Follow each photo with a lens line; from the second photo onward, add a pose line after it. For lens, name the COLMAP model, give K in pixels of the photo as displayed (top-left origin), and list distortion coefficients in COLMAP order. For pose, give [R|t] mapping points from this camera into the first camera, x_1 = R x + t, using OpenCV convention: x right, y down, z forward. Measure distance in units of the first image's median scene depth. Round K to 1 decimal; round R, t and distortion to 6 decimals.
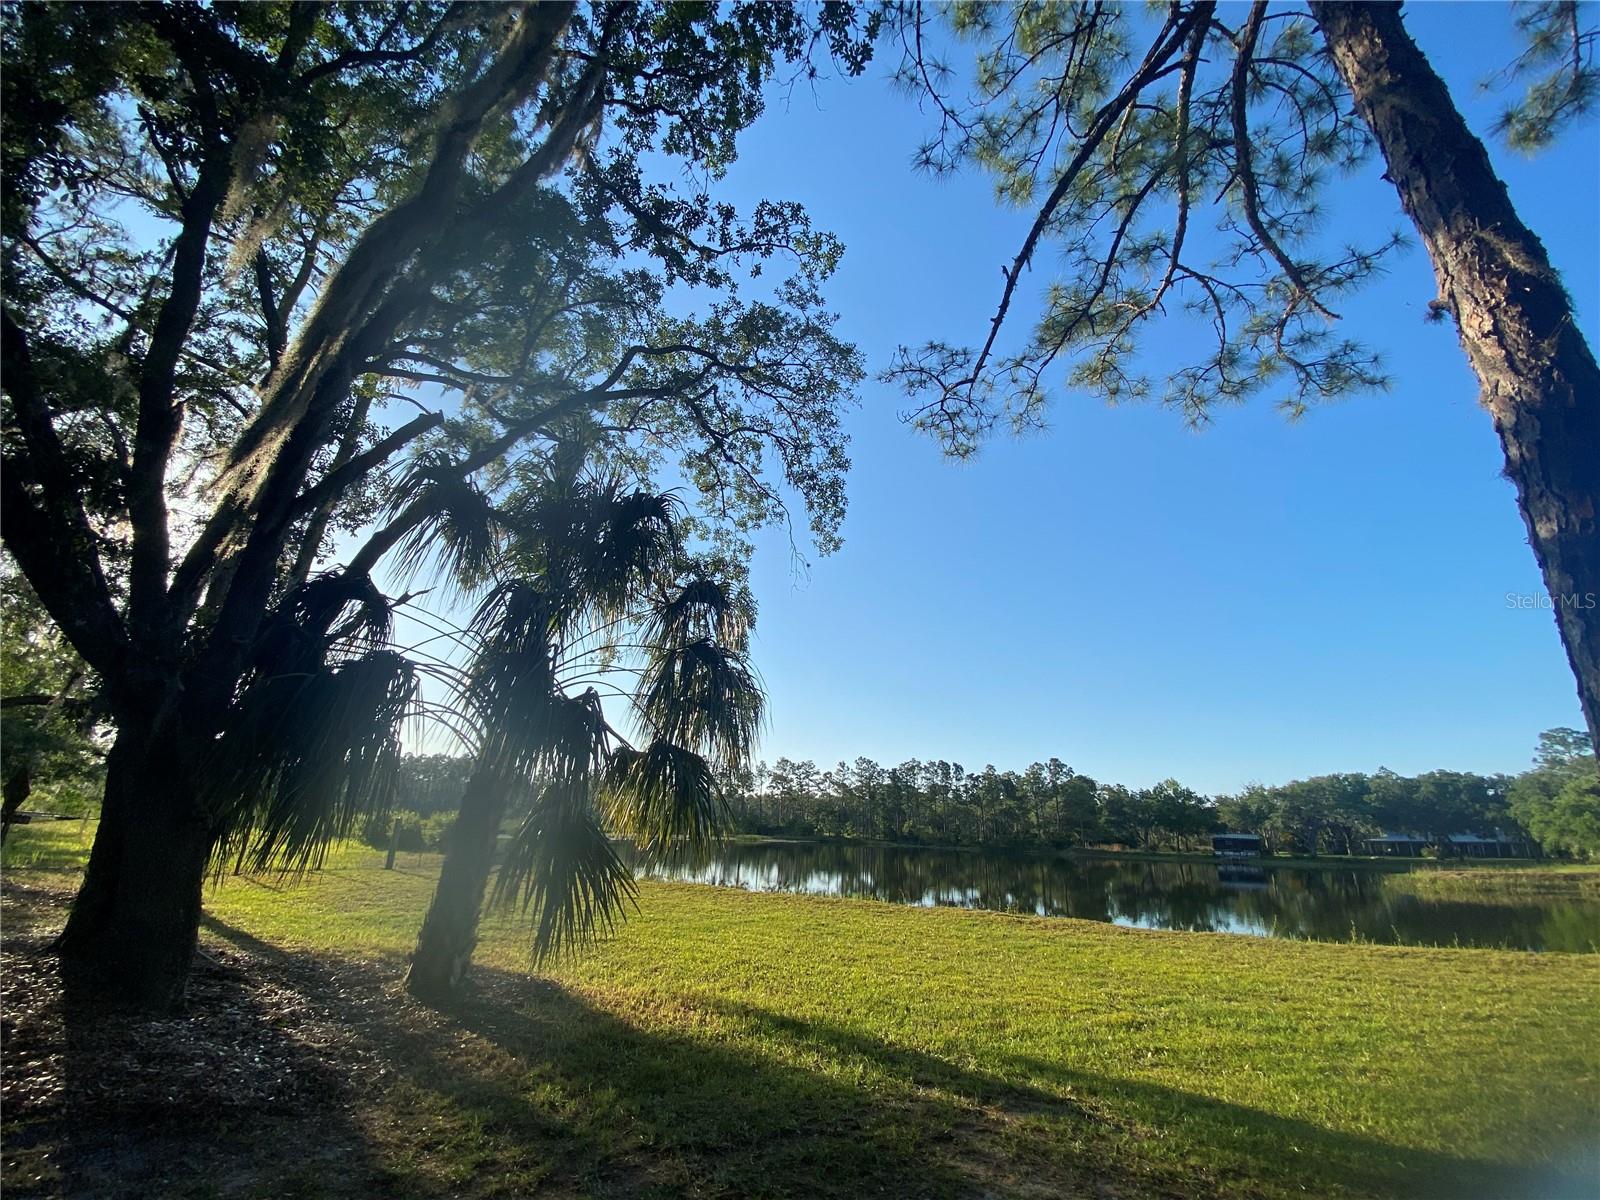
lens RADIAL K [[640.5, 0, 800.0], [0, 640.5, 600.0], [0, 0, 1]] dist [-0.001207, -0.000202]
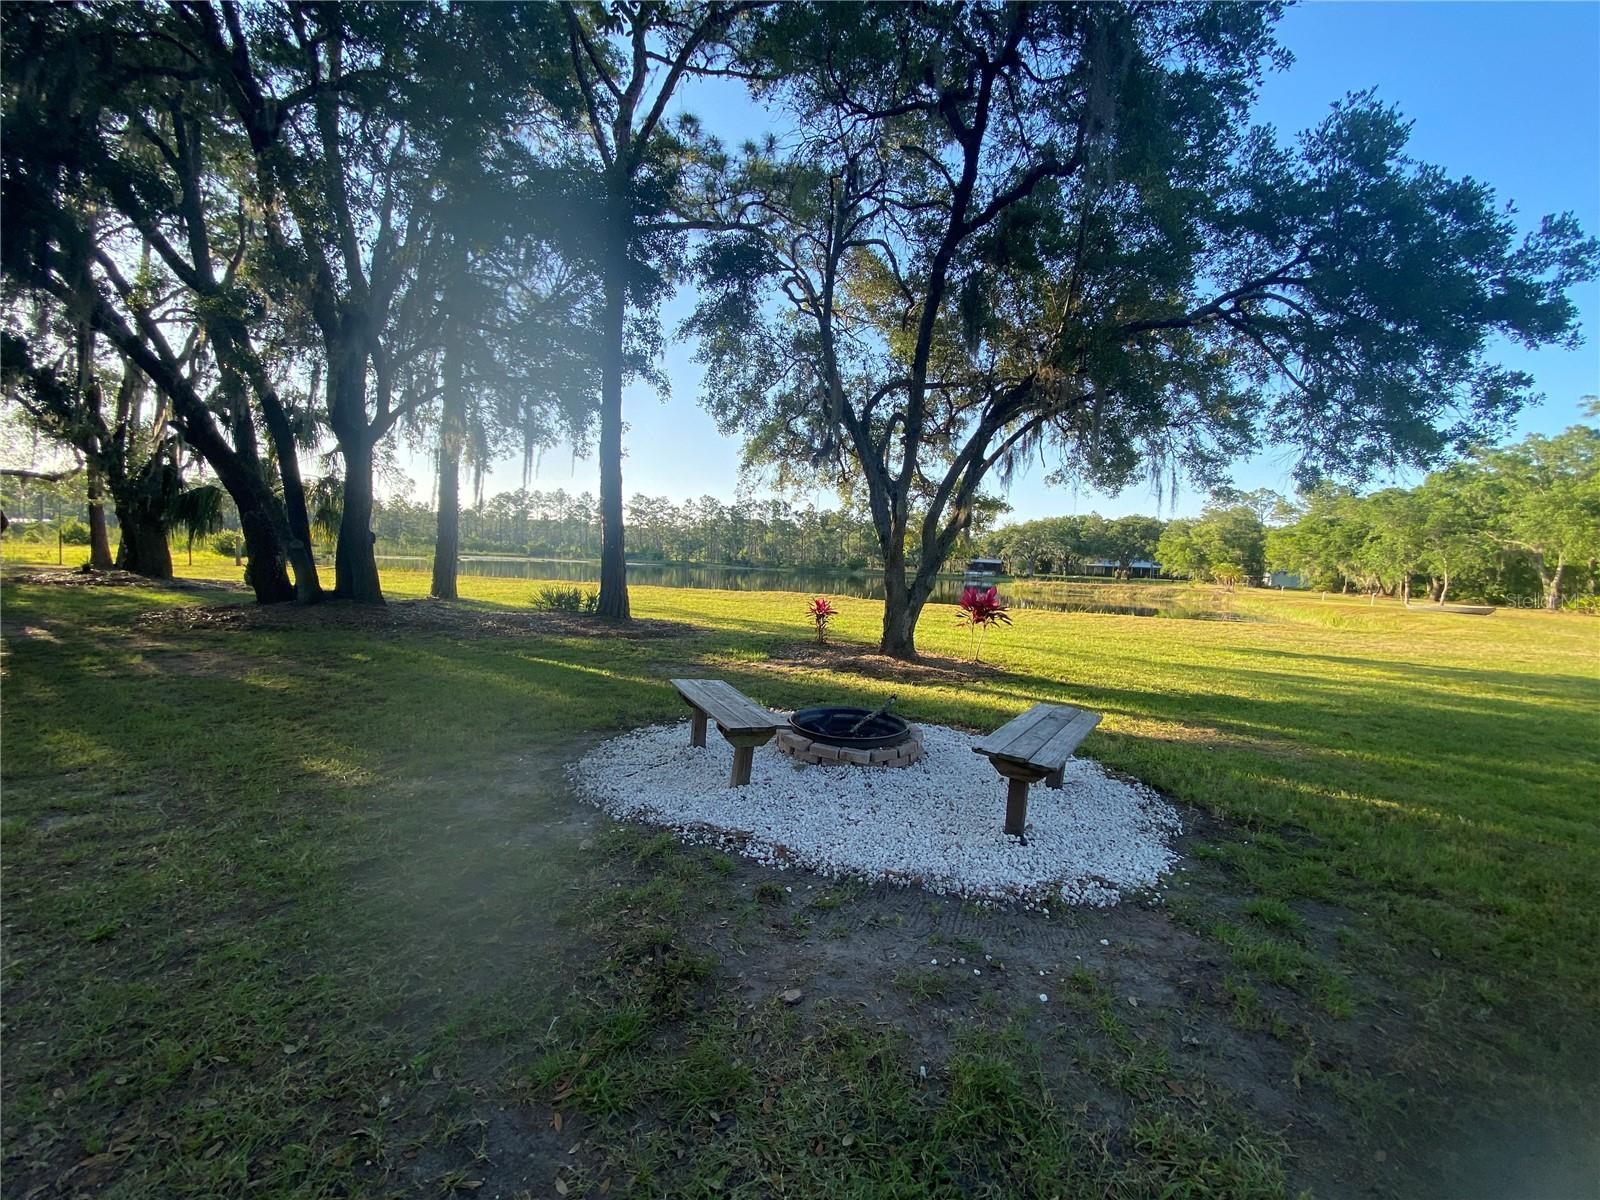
lens RADIAL K [[640.5, 0, 800.0], [0, 640.5, 600.0], [0, 0, 1]] dist [-0.001207, -0.000202]
pose [[0.989842, -0.001319, 0.142167, 0.101846], [-0.054931, 0.918757, 0.390983, -0.035562], [-0.131133, -0.394821, 0.909352, -0.125003]]
